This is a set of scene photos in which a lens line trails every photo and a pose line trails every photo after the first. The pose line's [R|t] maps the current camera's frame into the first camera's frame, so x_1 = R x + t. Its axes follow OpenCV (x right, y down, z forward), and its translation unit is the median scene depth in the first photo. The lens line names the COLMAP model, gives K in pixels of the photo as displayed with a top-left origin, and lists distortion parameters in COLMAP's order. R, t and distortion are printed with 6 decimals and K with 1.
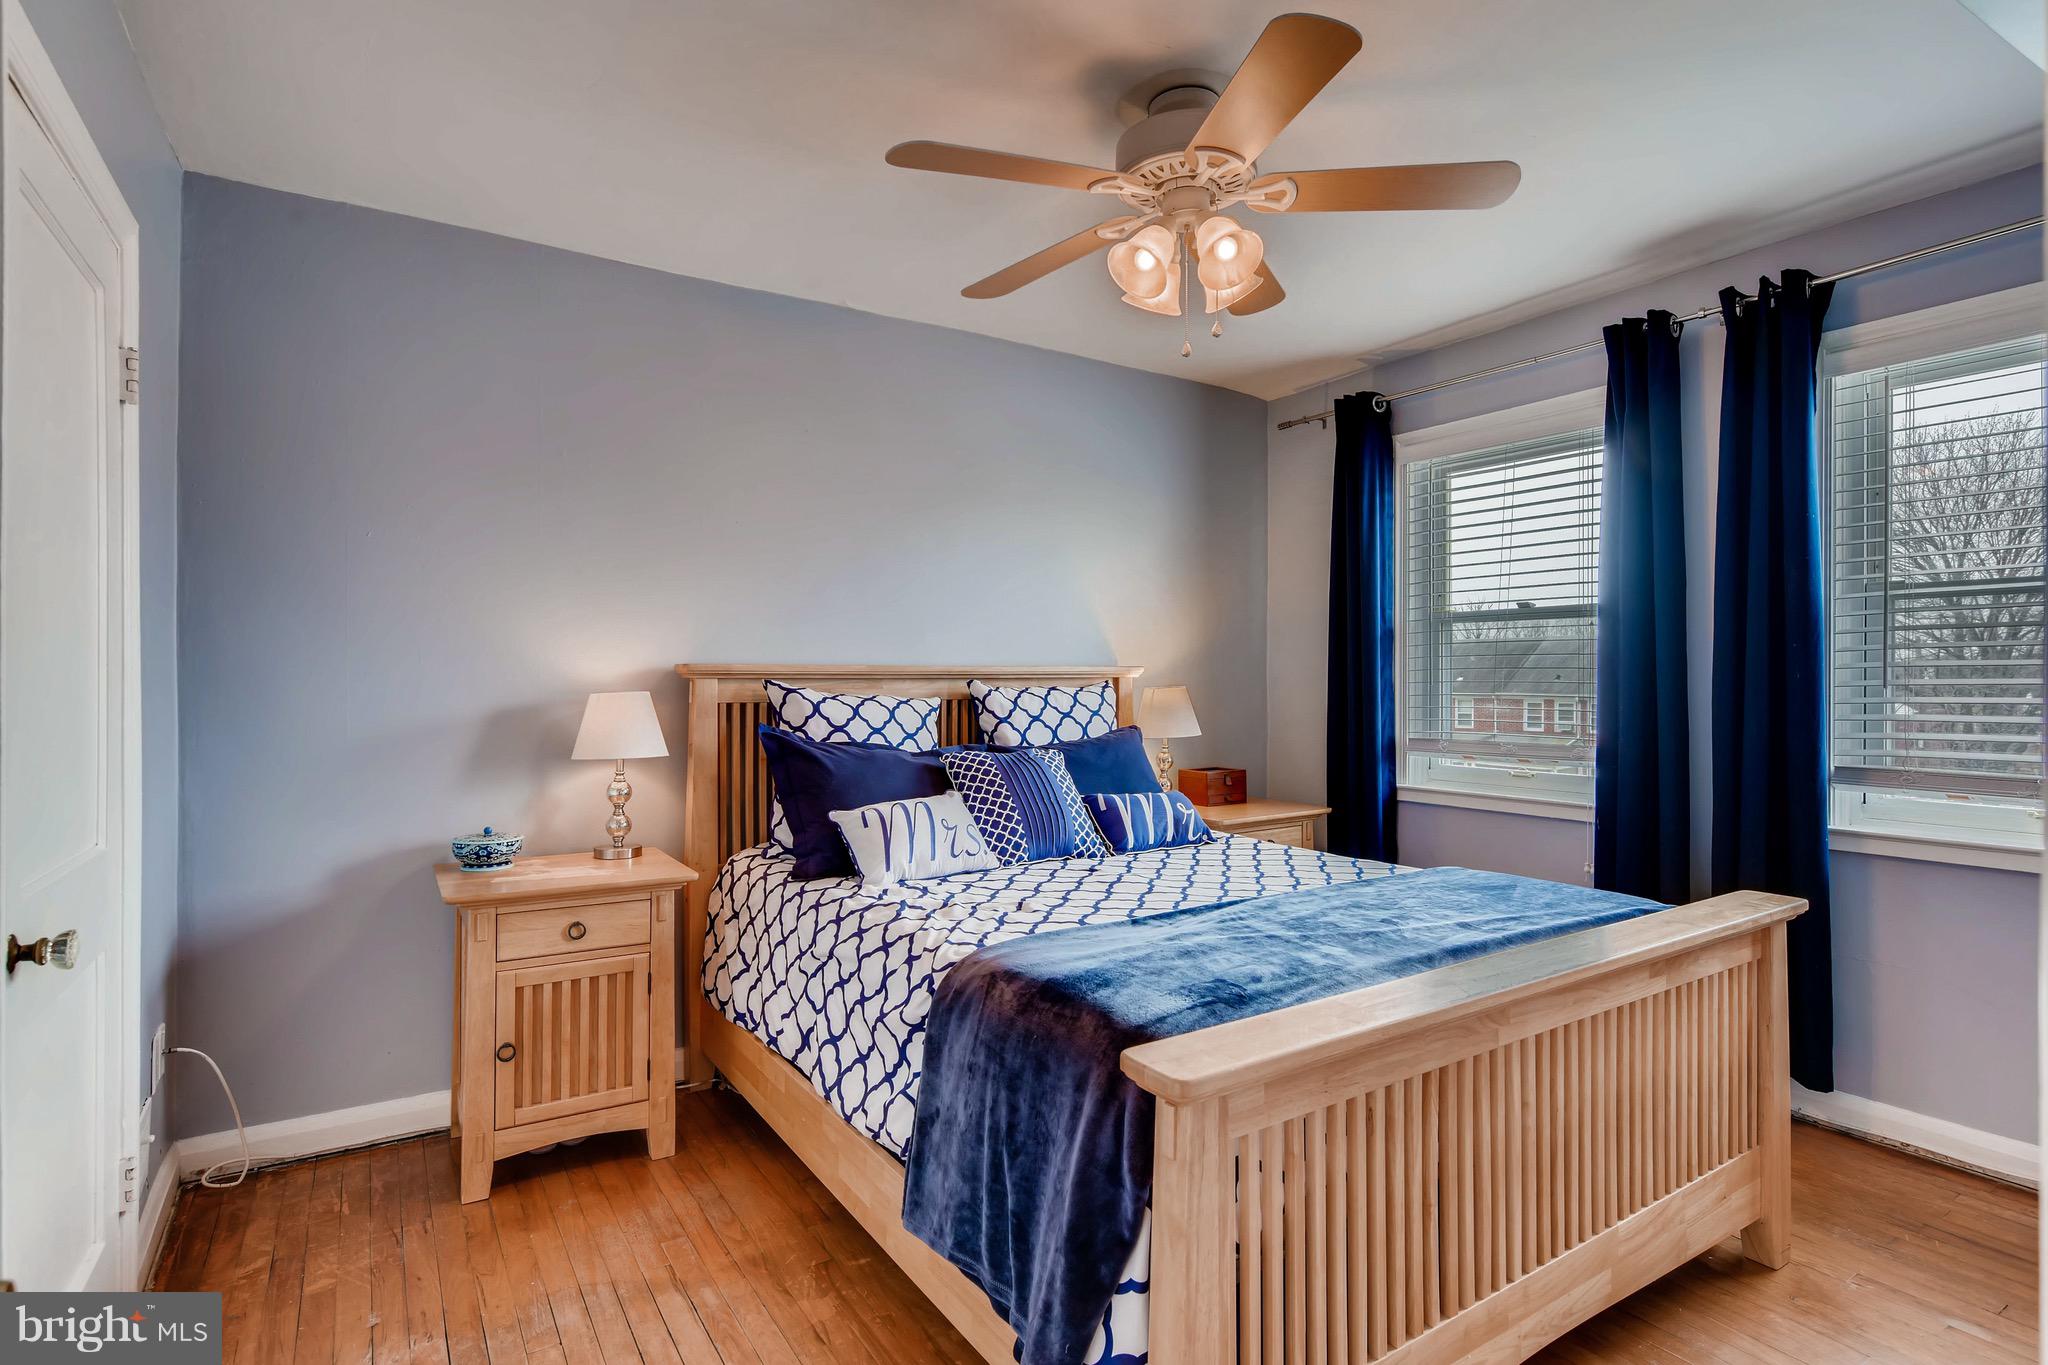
lens RADIAL K [[1028.9, 0, 1014.9], [0, 1028.9, 679.4], [0, 0, 1]] dist [-0.009411, 0.006788]
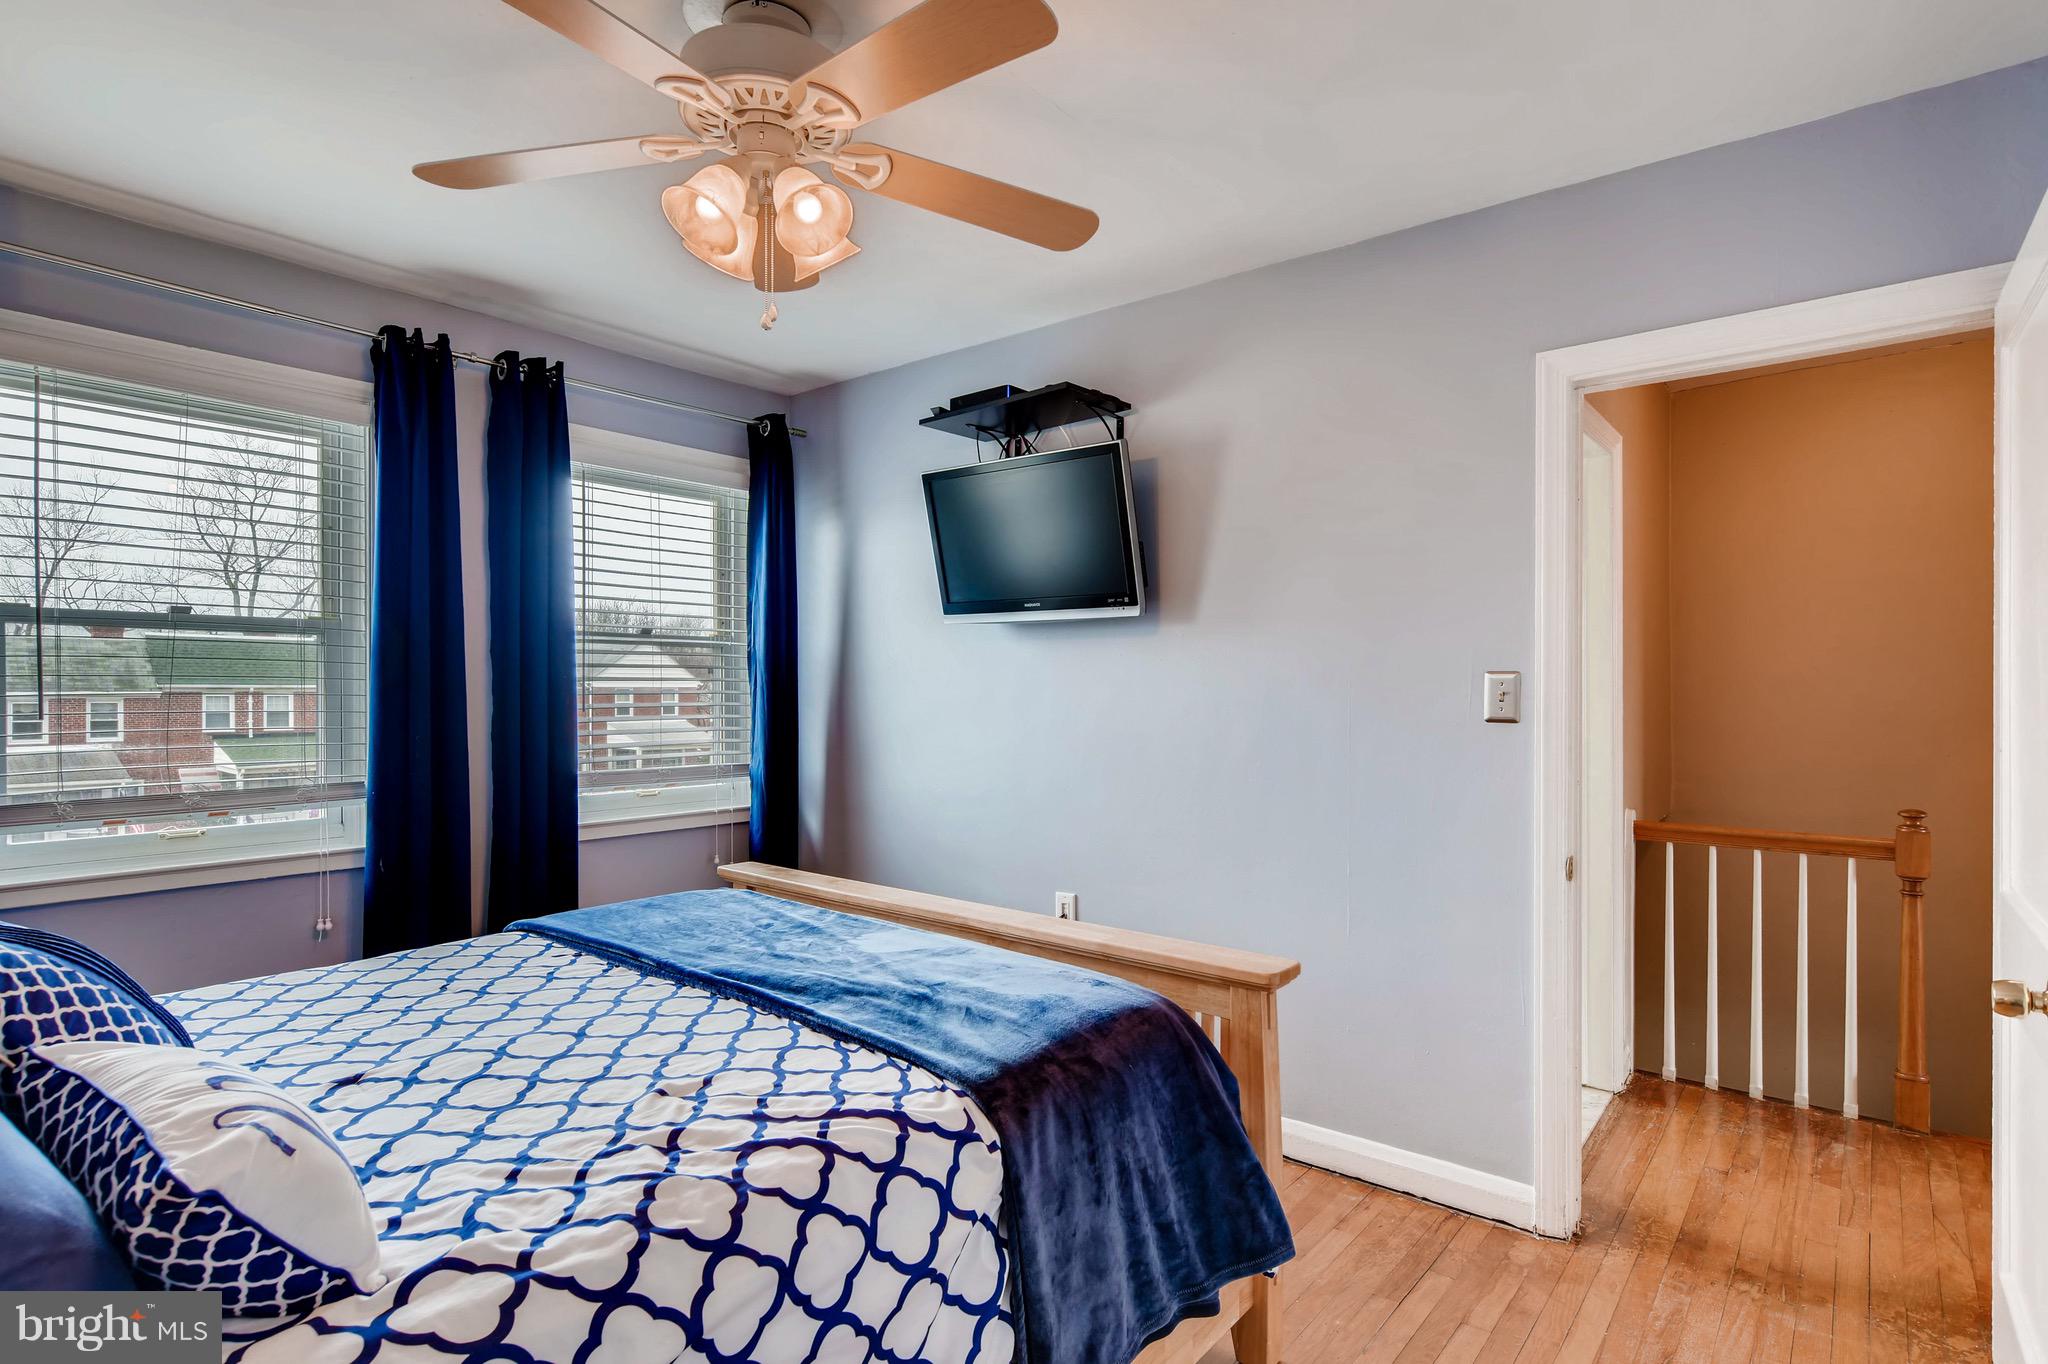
lens RADIAL K [[1028.9, 0, 1012.5], [0, 1028.9, 689.1], [0, 0, 1]] dist [-0.009411, 0.006788]
pose [[-0.301464, 0.016447, 0.953336, -0.487450], [0.013454, 0.999825, -0.012995, 0.004446], [-0.953383, 0.008909, -0.301632, 0.783330]]
